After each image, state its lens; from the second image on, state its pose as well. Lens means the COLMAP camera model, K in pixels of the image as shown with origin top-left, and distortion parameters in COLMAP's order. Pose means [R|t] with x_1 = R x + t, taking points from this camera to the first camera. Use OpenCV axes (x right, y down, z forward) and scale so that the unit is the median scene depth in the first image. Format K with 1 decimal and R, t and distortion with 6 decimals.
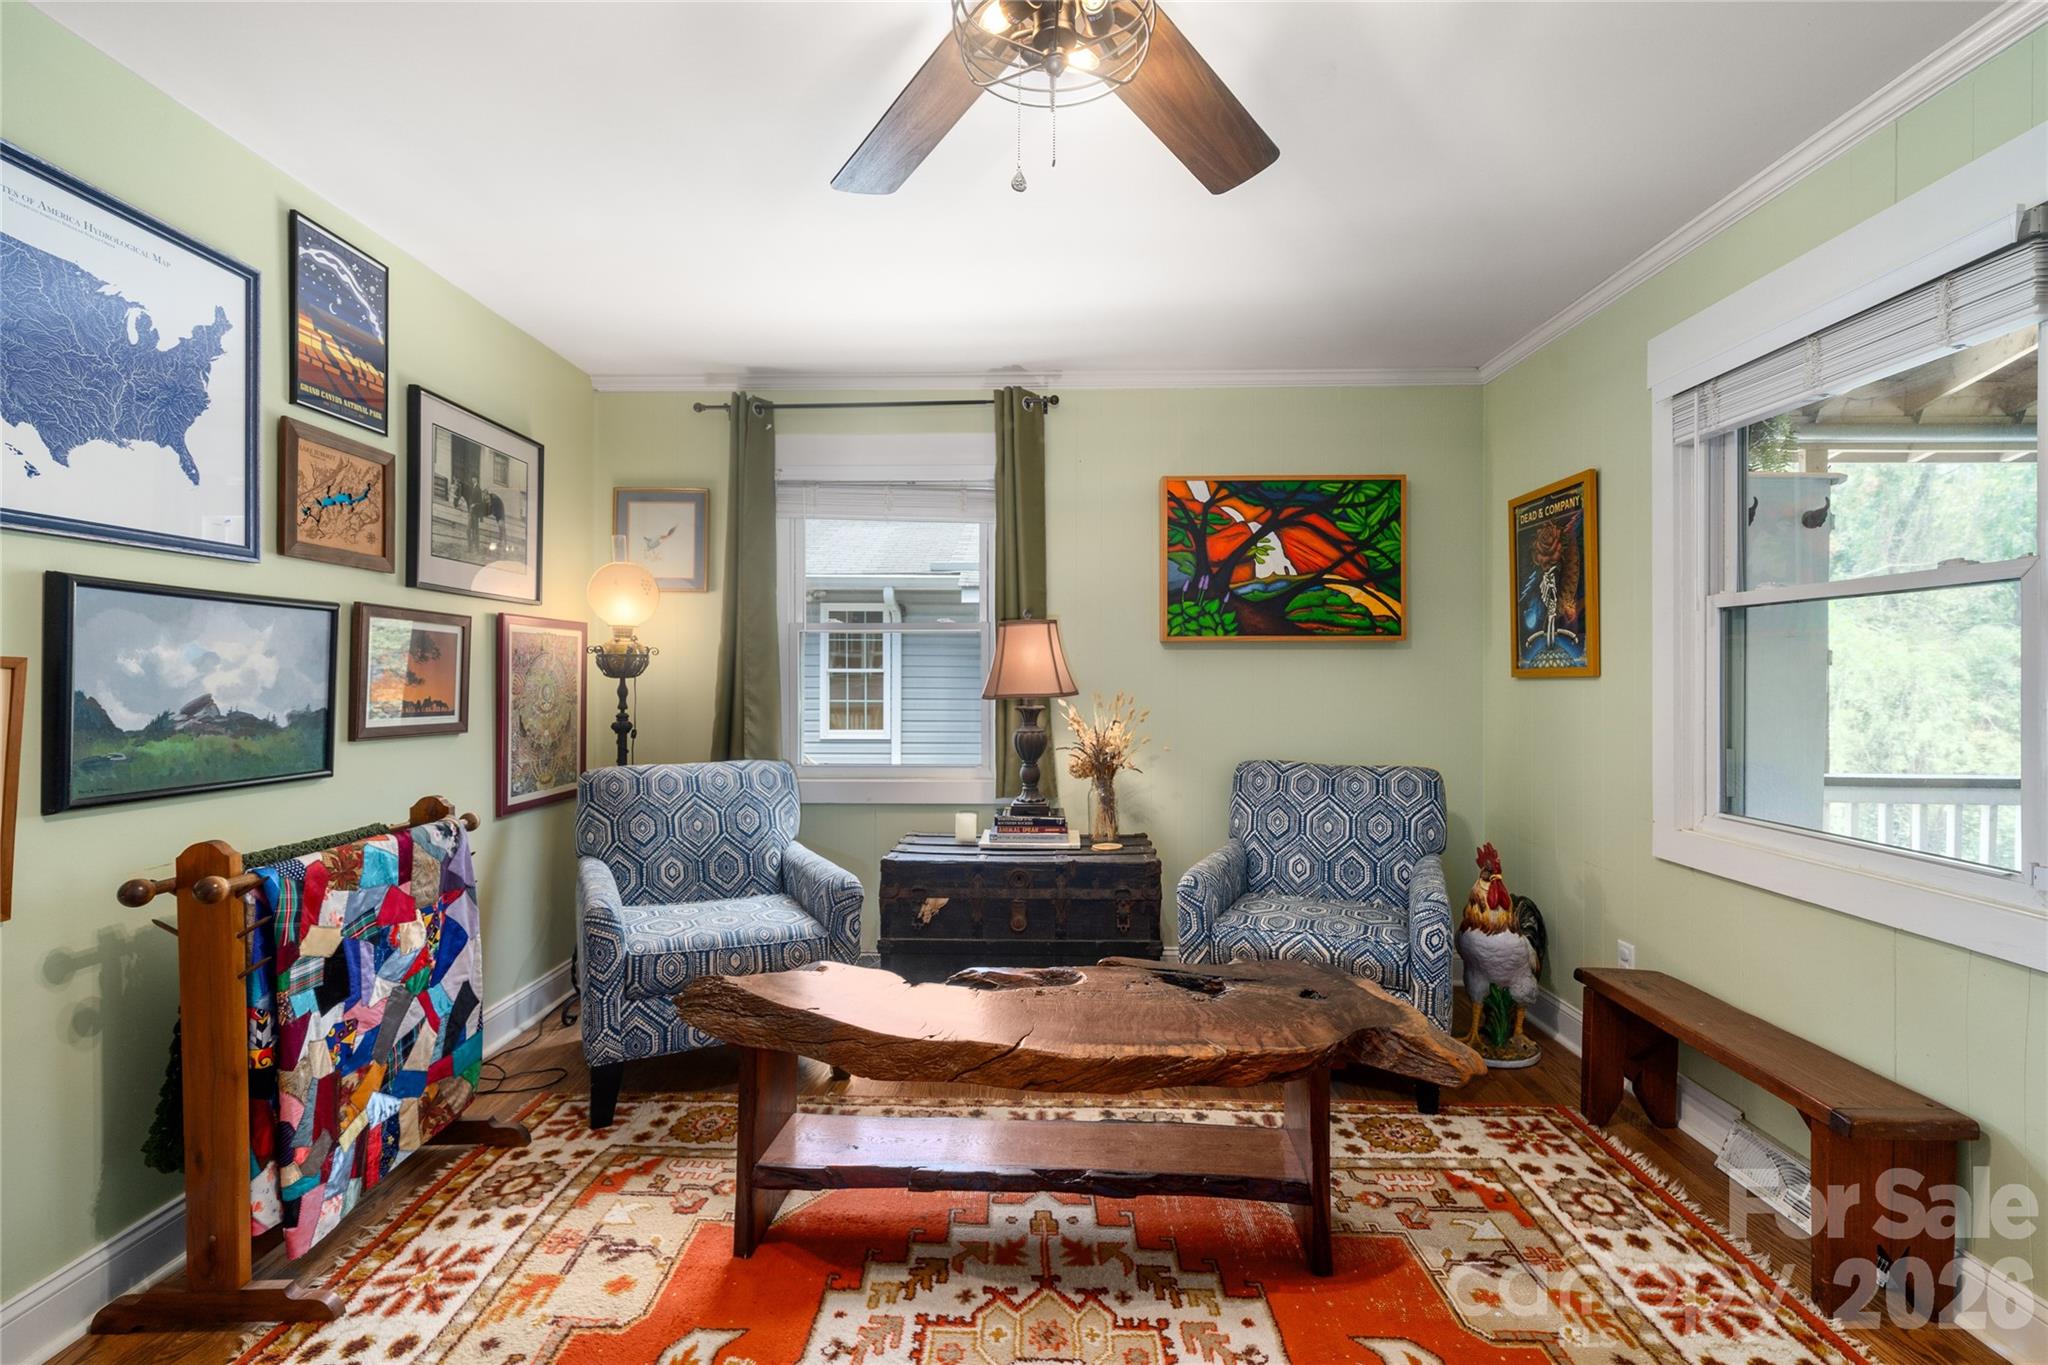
lens RADIAL K [[891.1, 0, 1031.8], [0, 891.1, 677.3], [0, 0, 1]] dist [0.003354, 0.000033]
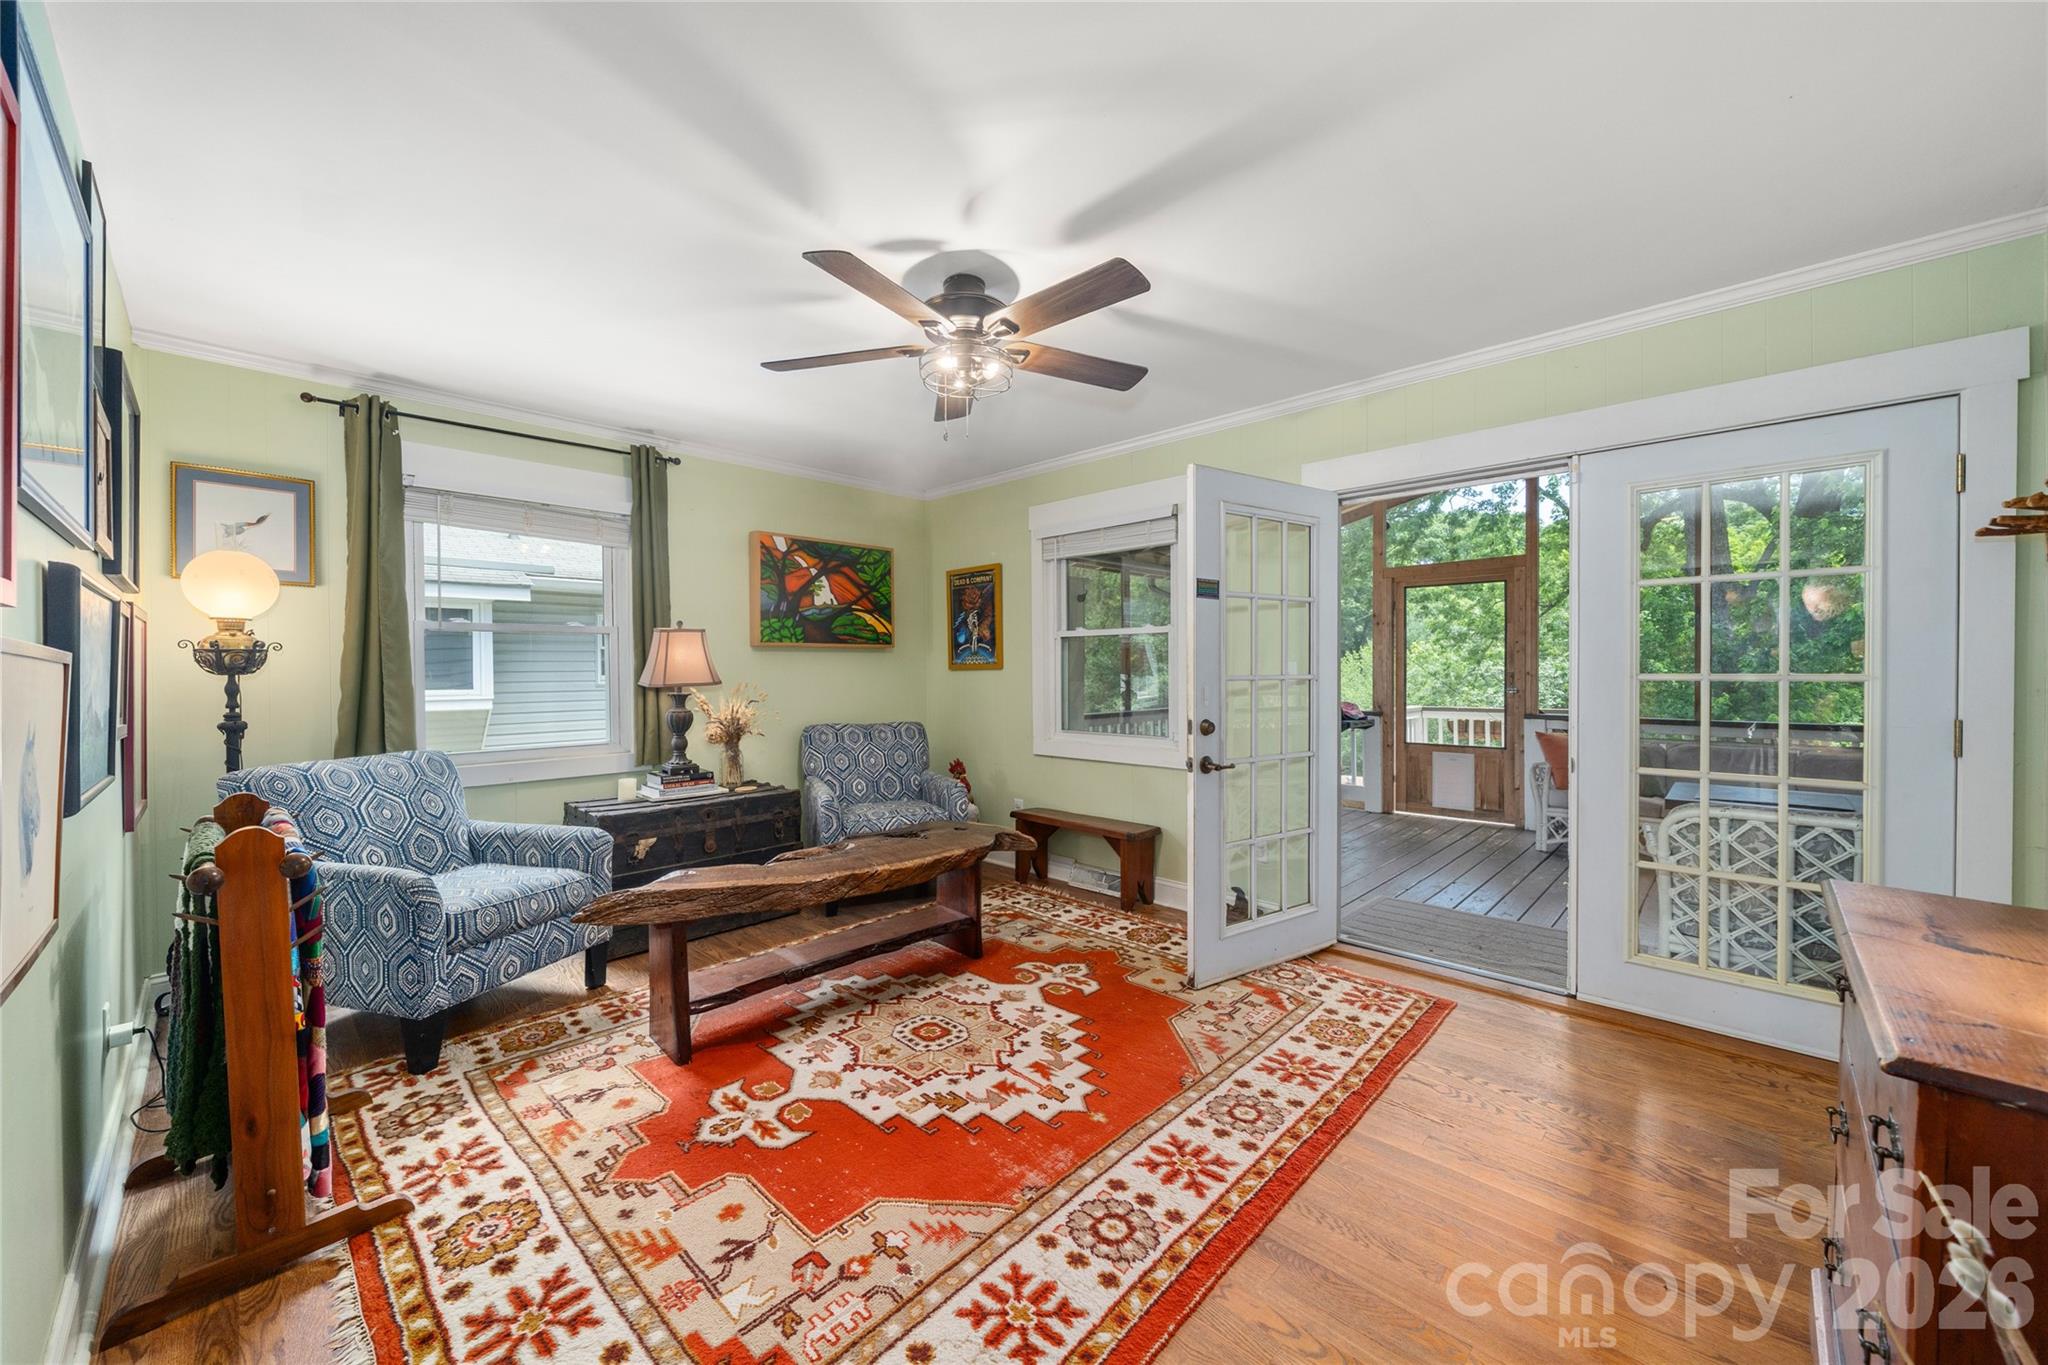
lens RADIAL K [[751.6, 0, 1012.3], [0, 751.6, 678.0], [0, 0, 1]] dist [-0.001767, -0.000867]
pose [[0.686356, -0.012958, 0.727151, -0.492458], [0.007868, 0.999915, 0.010391, 0.002665], [-0.727224, -0.001411, 0.686399, -0.139026]]
